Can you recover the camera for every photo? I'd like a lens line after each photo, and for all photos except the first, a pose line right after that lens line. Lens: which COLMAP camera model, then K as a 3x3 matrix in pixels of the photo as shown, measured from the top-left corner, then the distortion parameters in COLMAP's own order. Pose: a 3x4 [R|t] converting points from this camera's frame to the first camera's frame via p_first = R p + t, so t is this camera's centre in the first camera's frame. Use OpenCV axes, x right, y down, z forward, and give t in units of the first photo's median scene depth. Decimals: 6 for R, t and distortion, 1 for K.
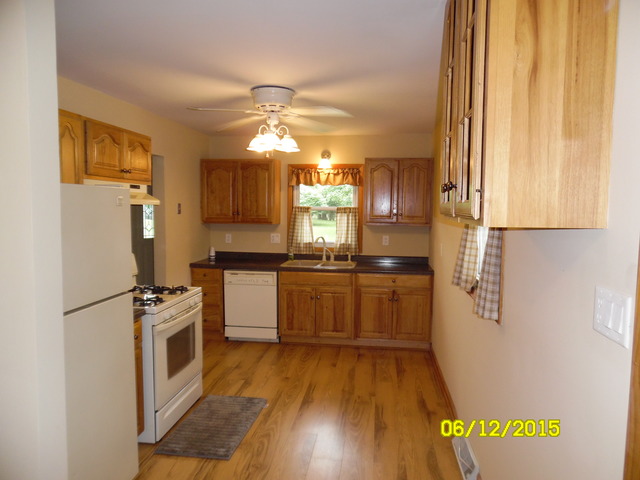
lens RADIAL K [[448.8, 0, 318.9], [0, 448.8, 240.4], [0, 0, 1]] dist [0.004332, -0.009714]
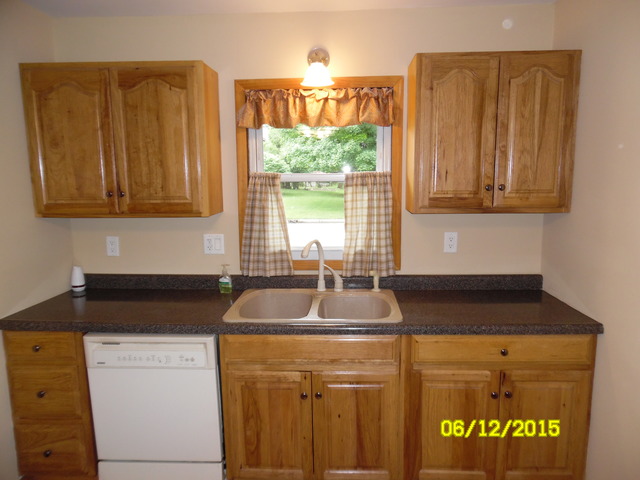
lens RADIAL K [[448.8, 0, 323.3], [0, 448.8, 237.0], [0, 0, 1]] dist [0.004332, -0.009714]
pose [[0.995201, -0.035314, 0.091253, -0.027491], [0.029392, 0.997423, 0.065445, -0.040557], [-0.093329, -0.062449, 0.993675, 0.550144]]
